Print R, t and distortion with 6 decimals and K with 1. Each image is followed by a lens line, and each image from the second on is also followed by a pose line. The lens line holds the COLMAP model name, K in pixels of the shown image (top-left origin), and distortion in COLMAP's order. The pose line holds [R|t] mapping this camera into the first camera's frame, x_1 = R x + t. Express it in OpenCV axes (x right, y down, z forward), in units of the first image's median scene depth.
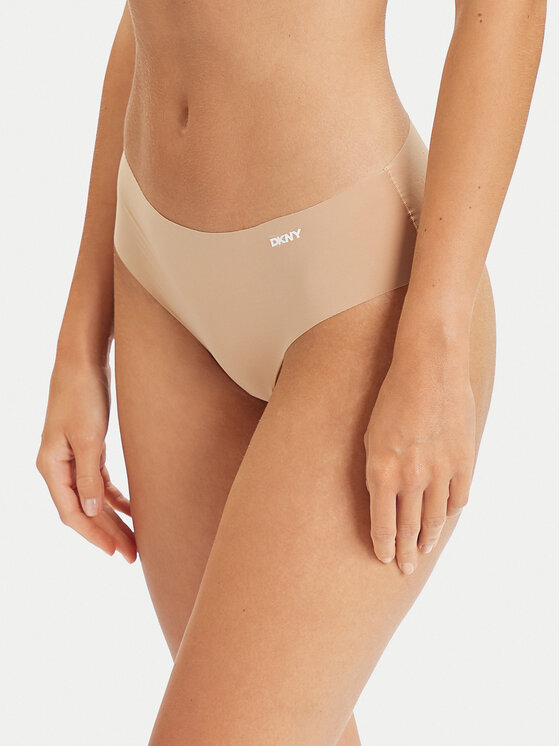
lens RADIAL K [[1759.7, 0, 280.0], [0, 1759.7, 373.0], [0, 0, 1]] dist [-0.868485, -9.898986]
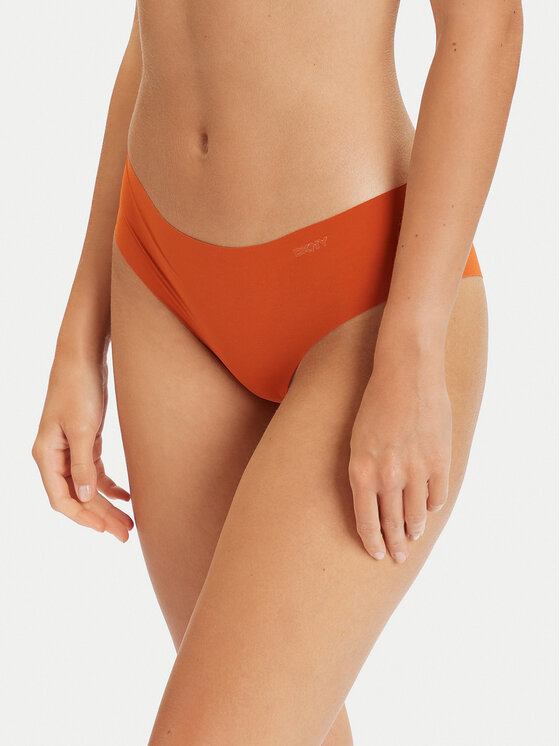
lens RADIAL K [[2245.3, 0, 304.2], [0, 2245.3, 369.9], [0, 0, 1]] dist [-2.514598, 0.274842]
pose [[0.999976, 0.005015, -0.004775, 0.027060], [-0.004898, 0.999696, 0.024180, -0.034129], [0.004895, -0.024156, 0.999696, -0.311173]]
